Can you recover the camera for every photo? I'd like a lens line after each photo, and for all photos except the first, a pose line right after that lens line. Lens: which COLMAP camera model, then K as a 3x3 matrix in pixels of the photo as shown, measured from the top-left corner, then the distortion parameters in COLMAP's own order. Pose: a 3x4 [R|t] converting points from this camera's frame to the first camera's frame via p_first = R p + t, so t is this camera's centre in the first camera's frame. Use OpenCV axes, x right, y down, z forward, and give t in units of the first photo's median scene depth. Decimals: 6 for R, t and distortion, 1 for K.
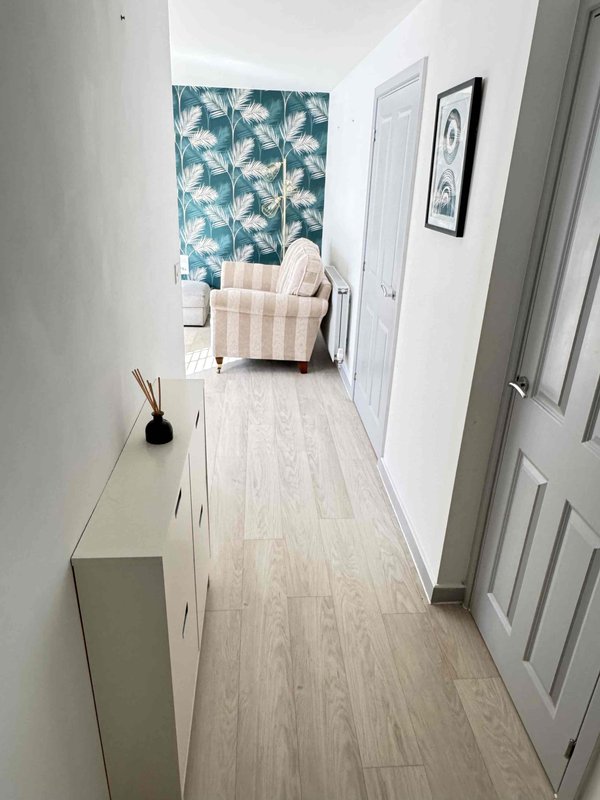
lens RADIAL K [[576.3, 0, 297.4], [0, 576.3, 399.7], [0, 0, 1]] dist [0.049111, -0.022654]
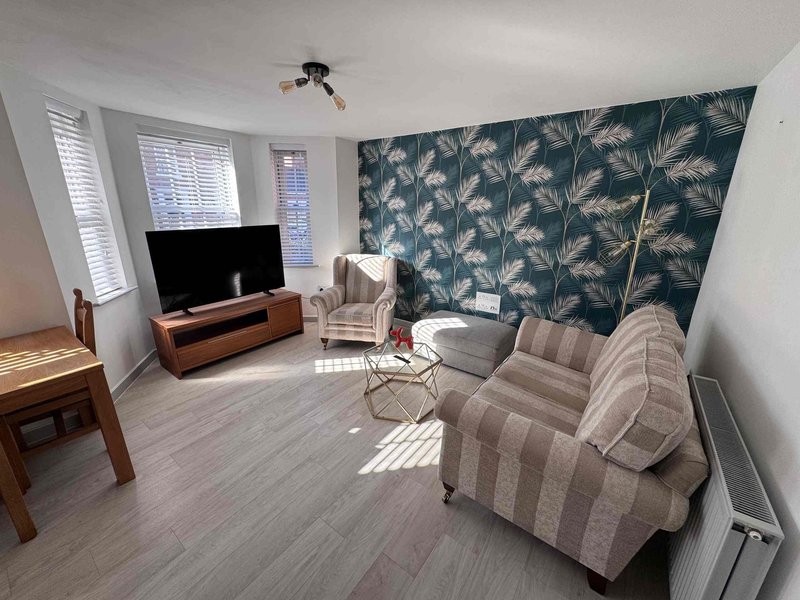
lens RADIAL K [[317.4, 0, 405.5], [0, 317.4, 298.7], [0, 0, 1]] dist [-0.002864, 0.000499]
pose [[0.767329, 0.156248, -0.621926, 0.012216], [-0.228860, 0.972718, -0.037987, -0.199307], [0.599023, 0.171483, 0.782154, 0.531379]]
